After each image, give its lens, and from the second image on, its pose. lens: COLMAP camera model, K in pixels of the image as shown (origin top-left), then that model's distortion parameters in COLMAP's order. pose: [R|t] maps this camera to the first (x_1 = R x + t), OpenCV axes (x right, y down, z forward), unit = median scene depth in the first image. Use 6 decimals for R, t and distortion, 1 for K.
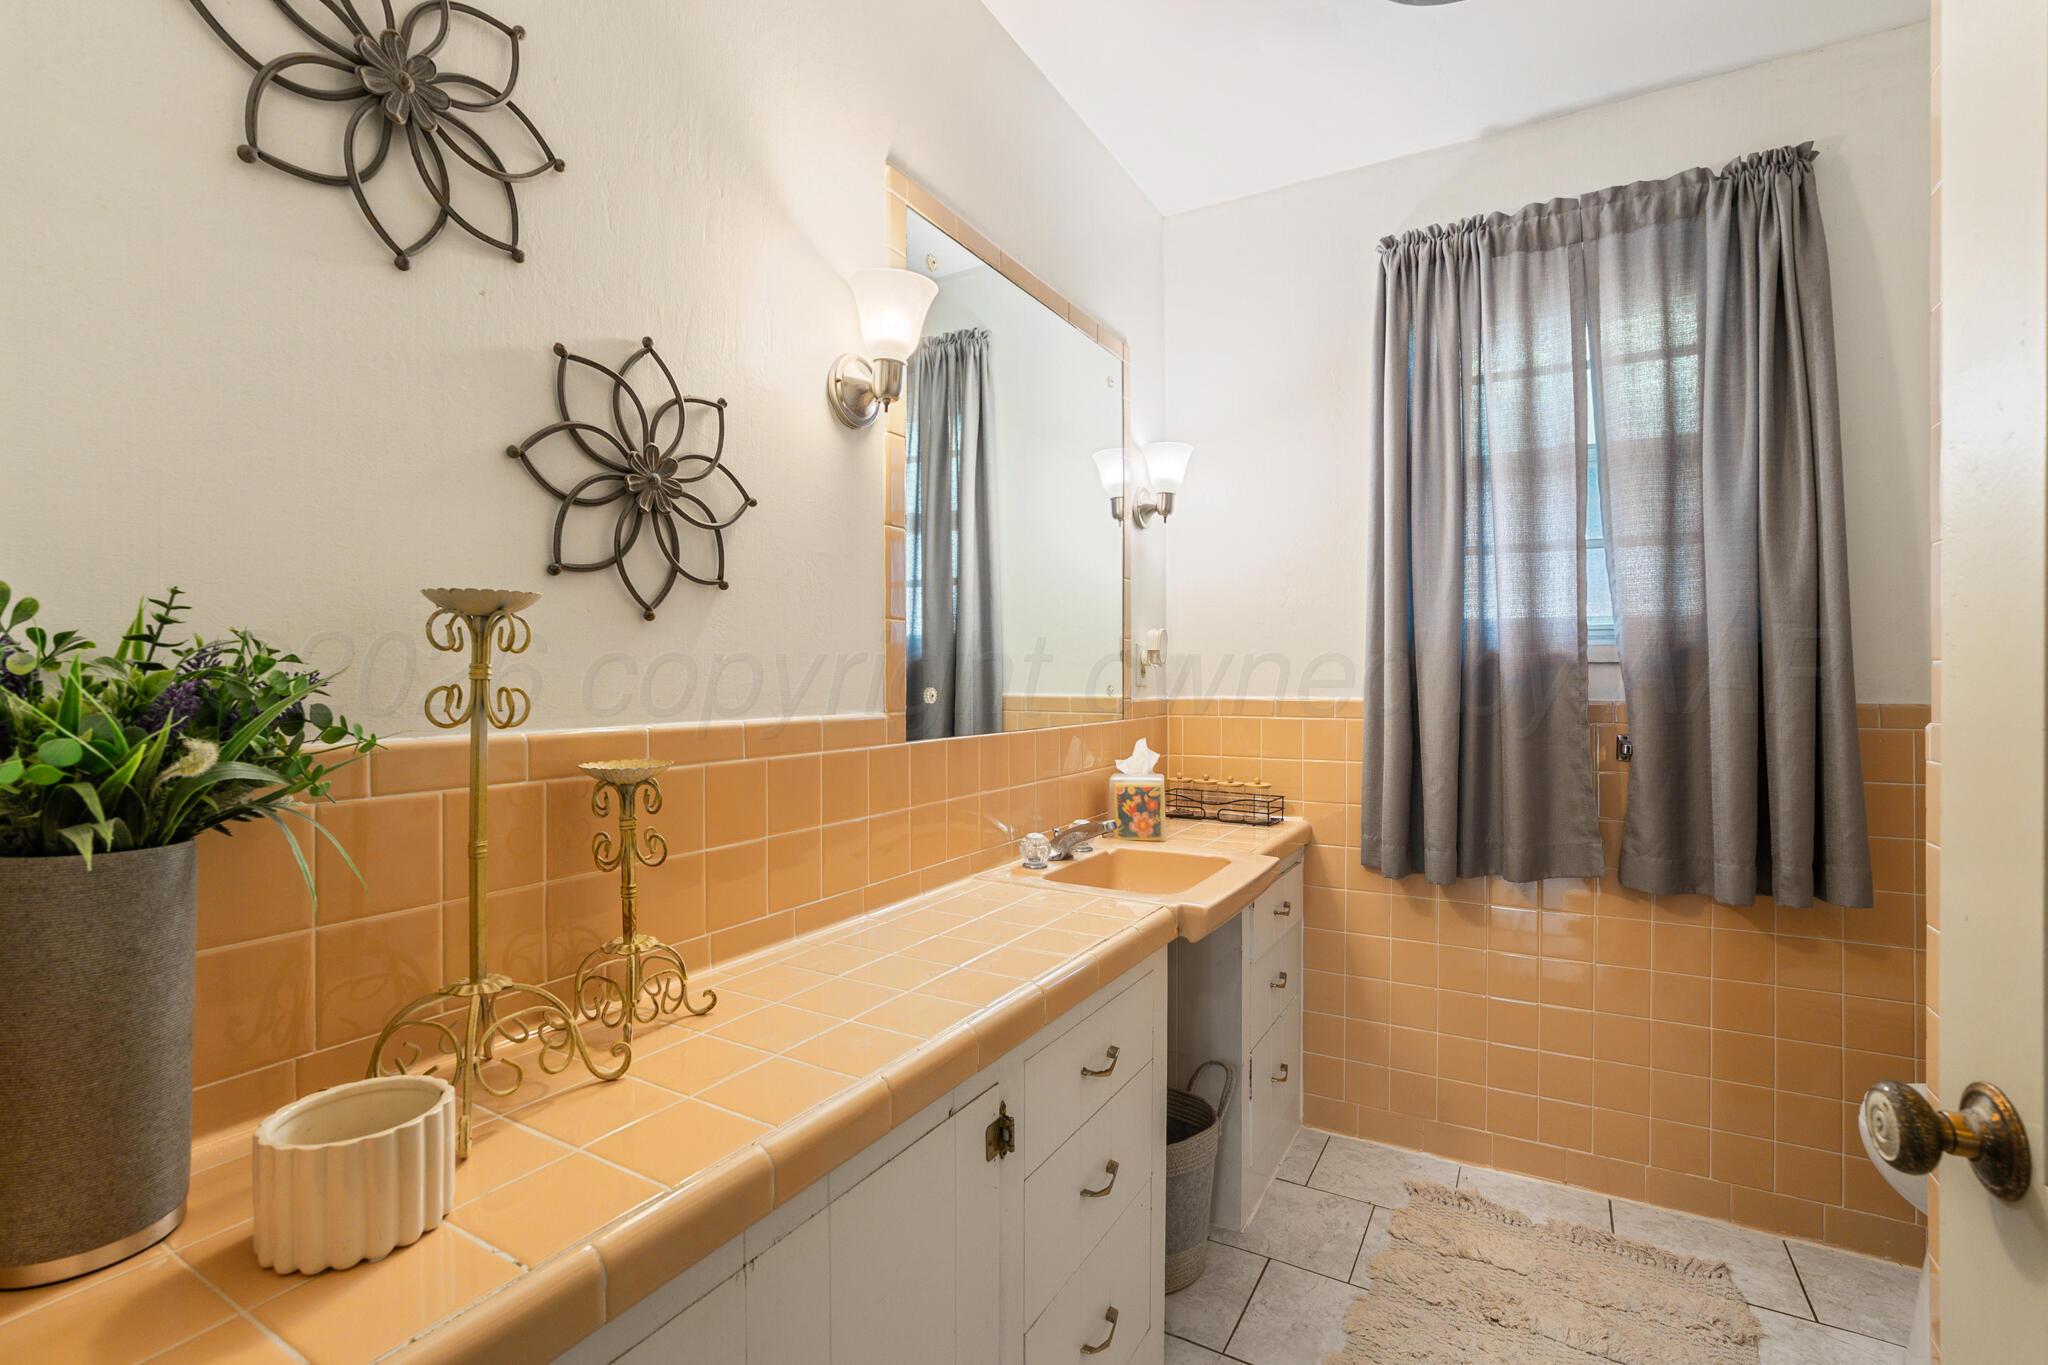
lens RADIAL K [[930.8, 0, 1018.2], [0, 930.8, 674.8], [0, 0, 1]] dist [-0.010129, 0.000264]
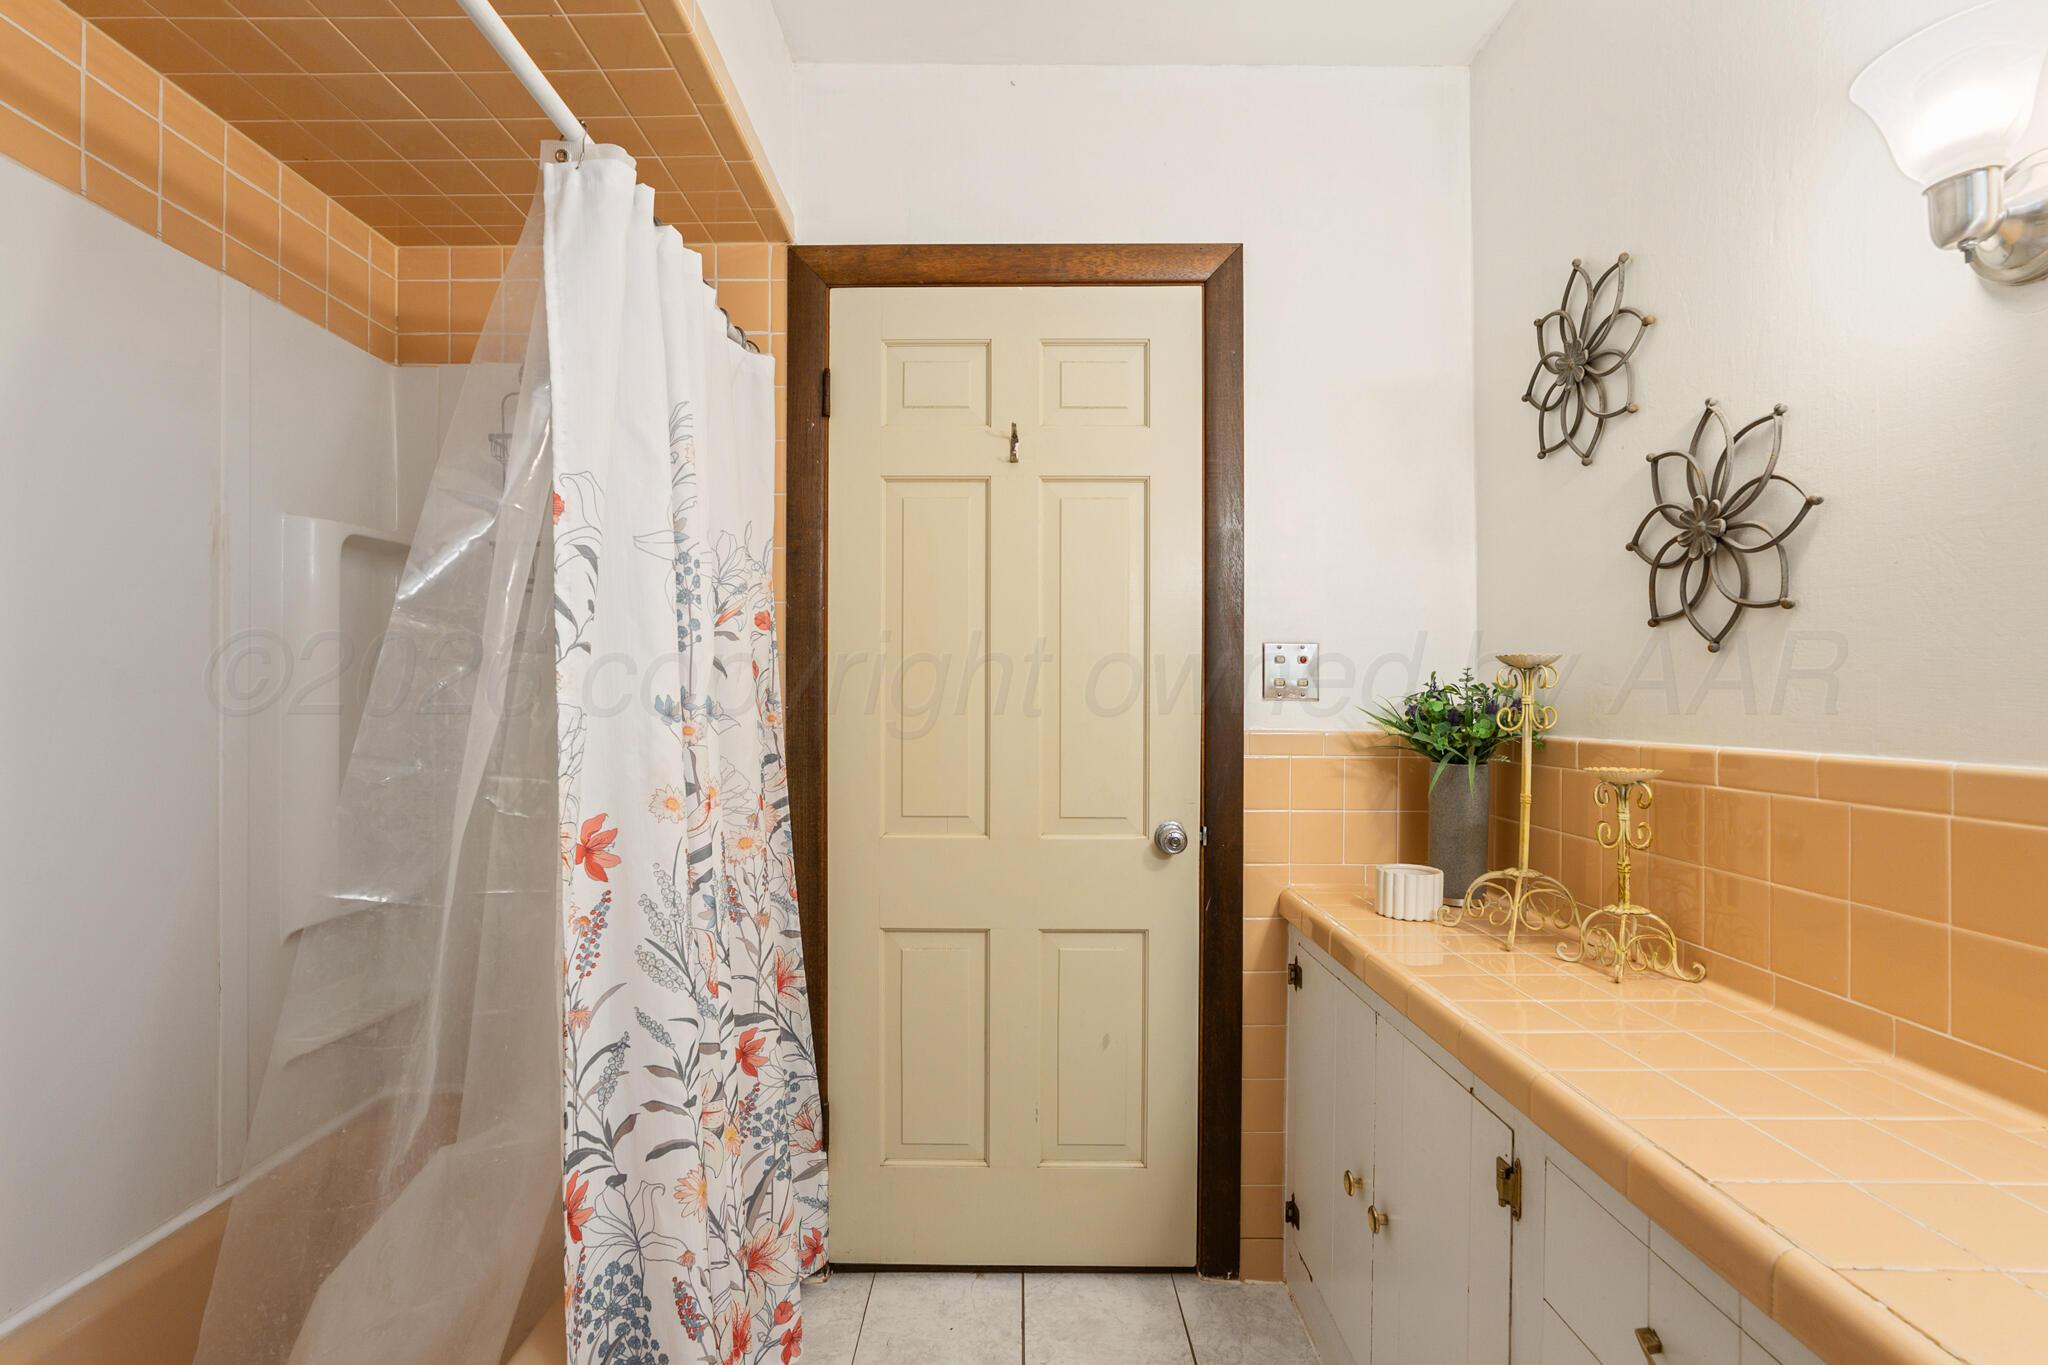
lens RADIAL K [[930.8, 0, 1016.3], [0, 930.8, 692.0], [0, 0, 1]] dist [-0.010129, 0.000264]
pose [[-0.853744, 0.005341, -0.520666, 0.894919], [0.009864, 0.999934, -0.005918, -0.013073], [0.520600, -0.010188, -0.853740, 1.520680]]
